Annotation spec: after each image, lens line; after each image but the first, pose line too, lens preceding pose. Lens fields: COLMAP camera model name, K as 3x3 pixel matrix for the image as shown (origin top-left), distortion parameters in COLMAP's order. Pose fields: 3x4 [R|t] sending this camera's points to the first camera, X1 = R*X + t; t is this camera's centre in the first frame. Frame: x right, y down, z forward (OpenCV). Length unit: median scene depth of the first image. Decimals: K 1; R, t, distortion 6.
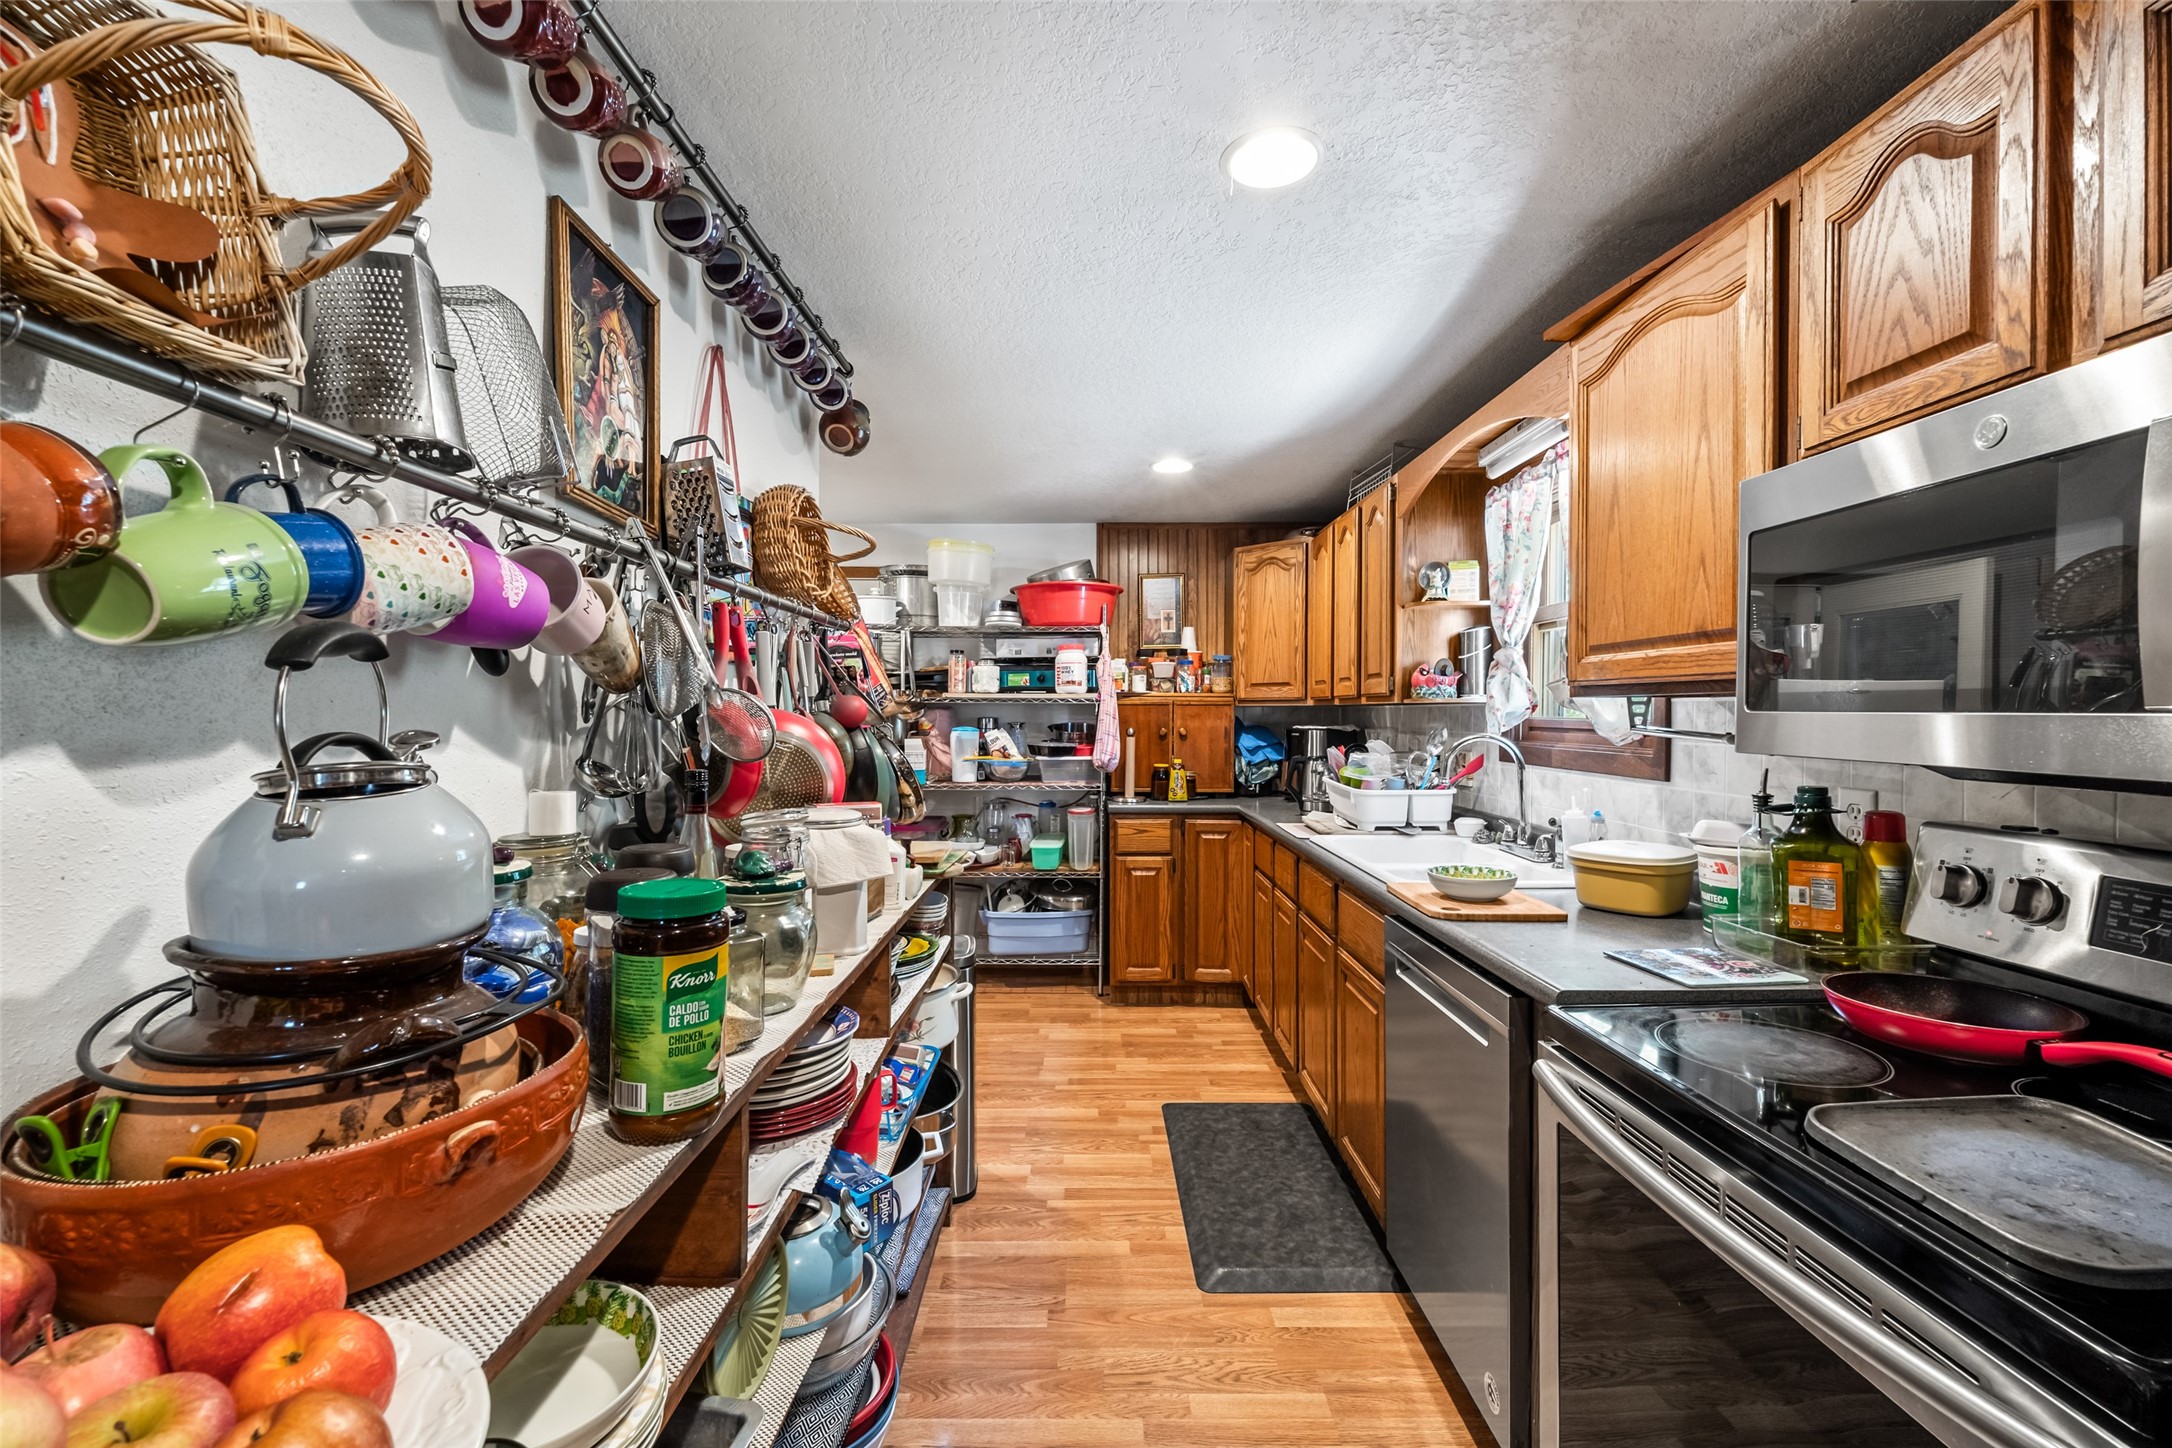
lens RADIAL K [[912.1, 0, 1086.1], [0, 912.1, 717.2], [0, 0, 1]] dist [-0.002170, -0.000909]
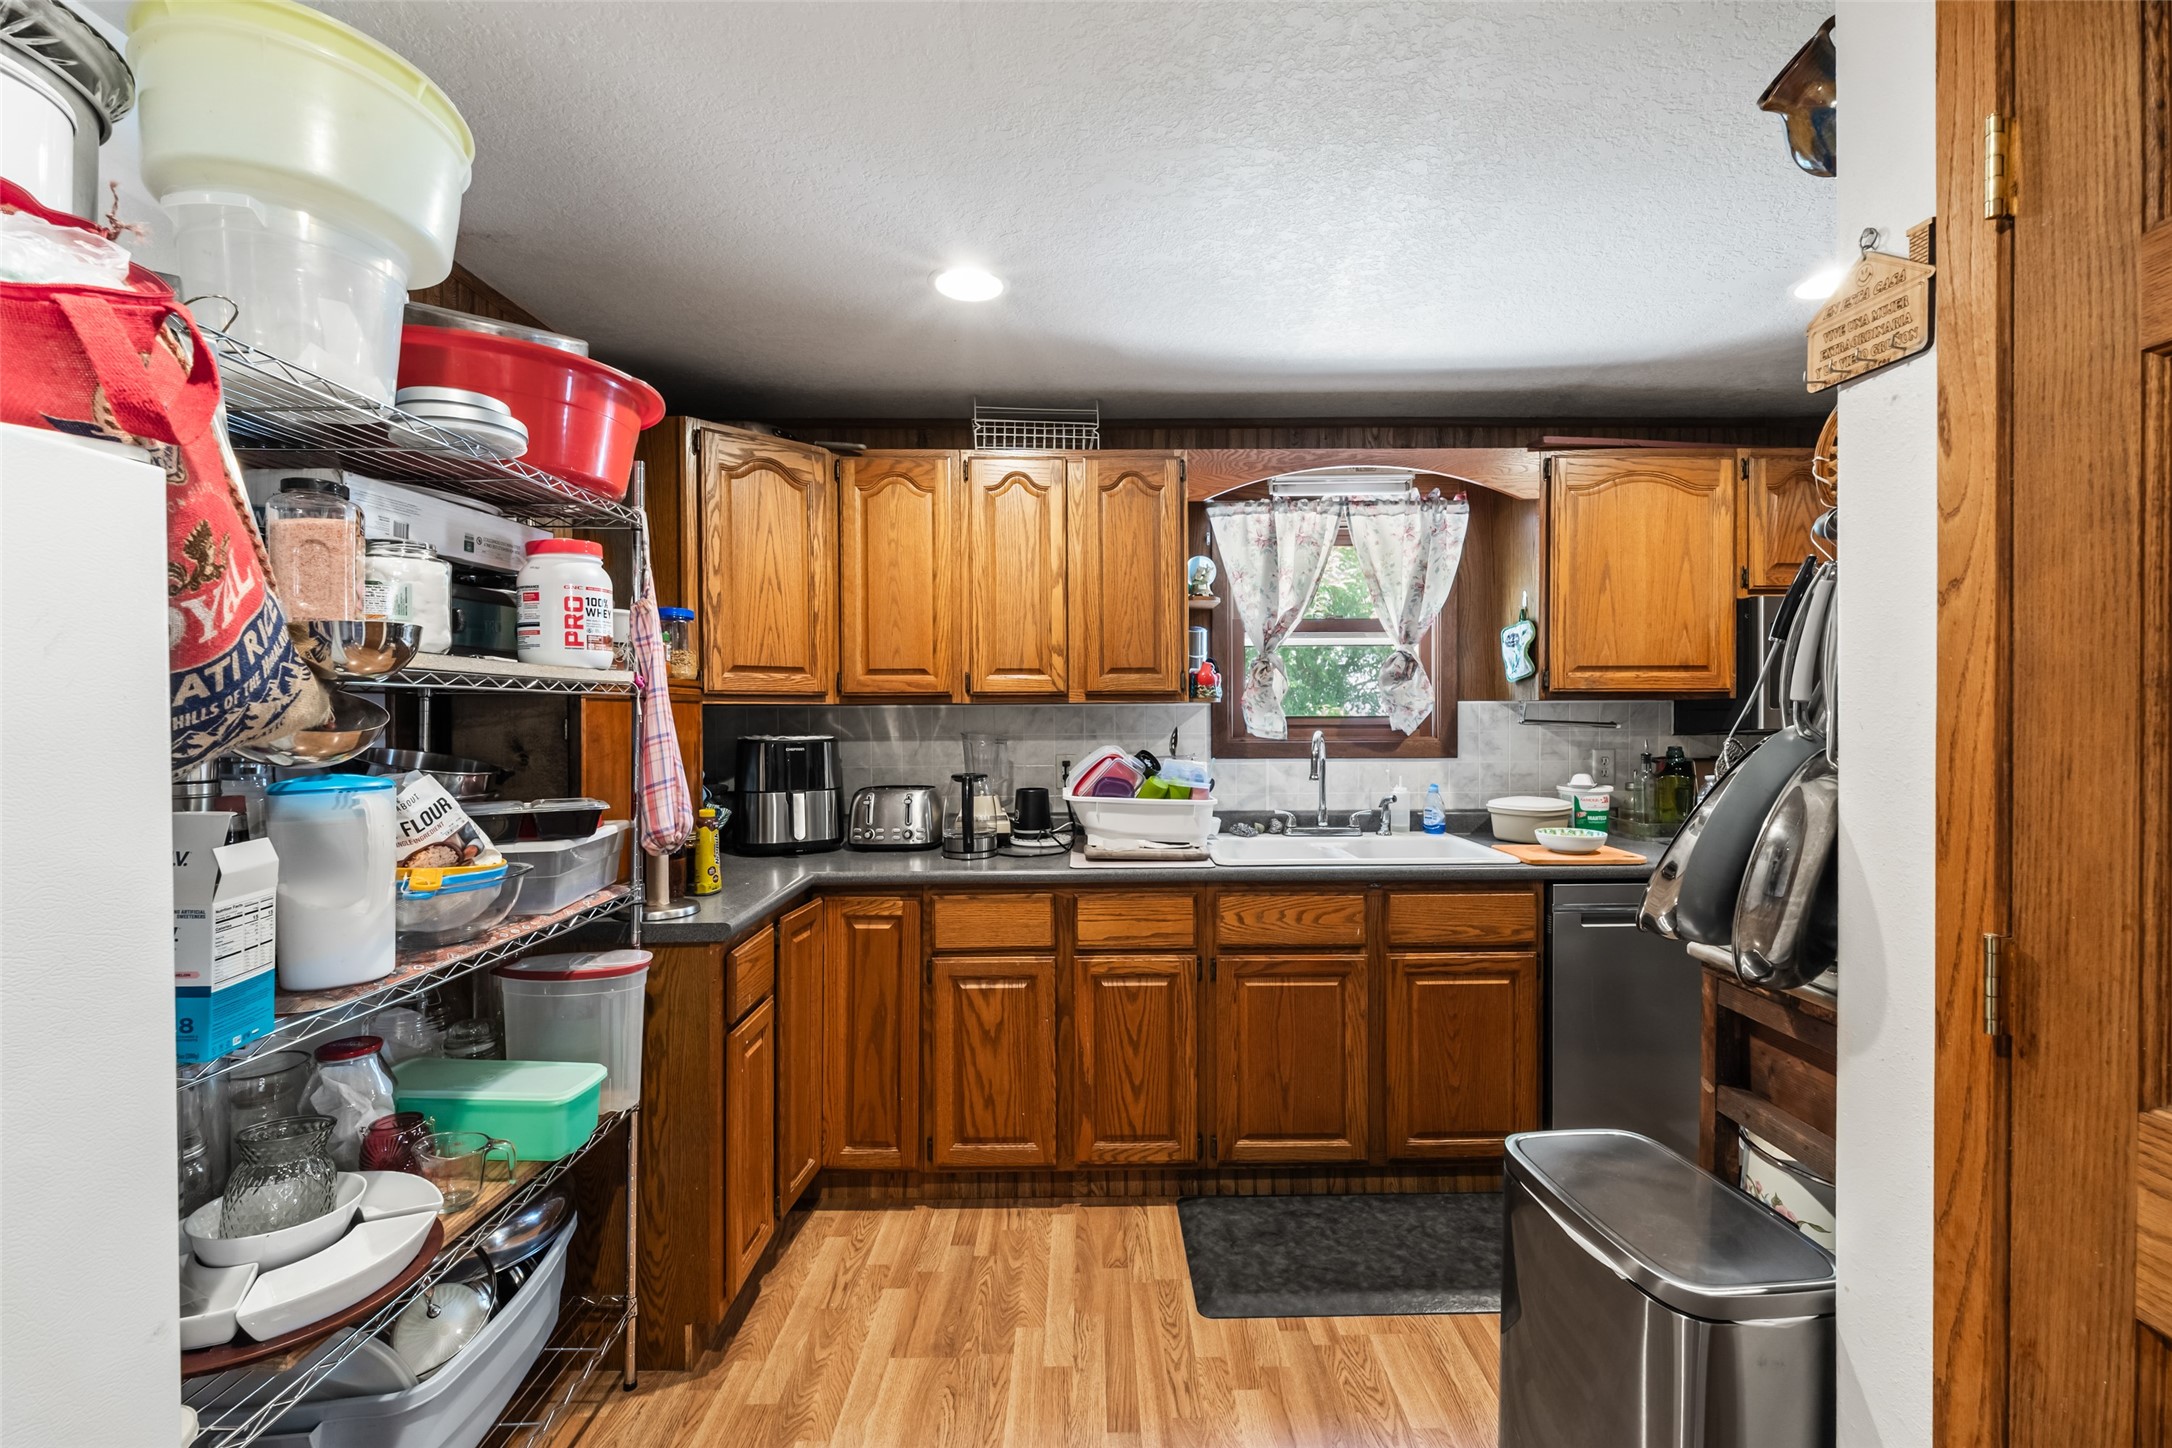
lens RADIAL K [[912.1, 0, 1092.3], [0, 912.1, 722.3], [0, 0, 1]] dist [-0.002170, -0.000909]
pose [[-0.010886, -0.007515, 0.999913, -0.673518], [0.012225, 0.999896, 0.007648, -0.003969], [-0.999866, 0.012307, -0.010793, 1.303244]]
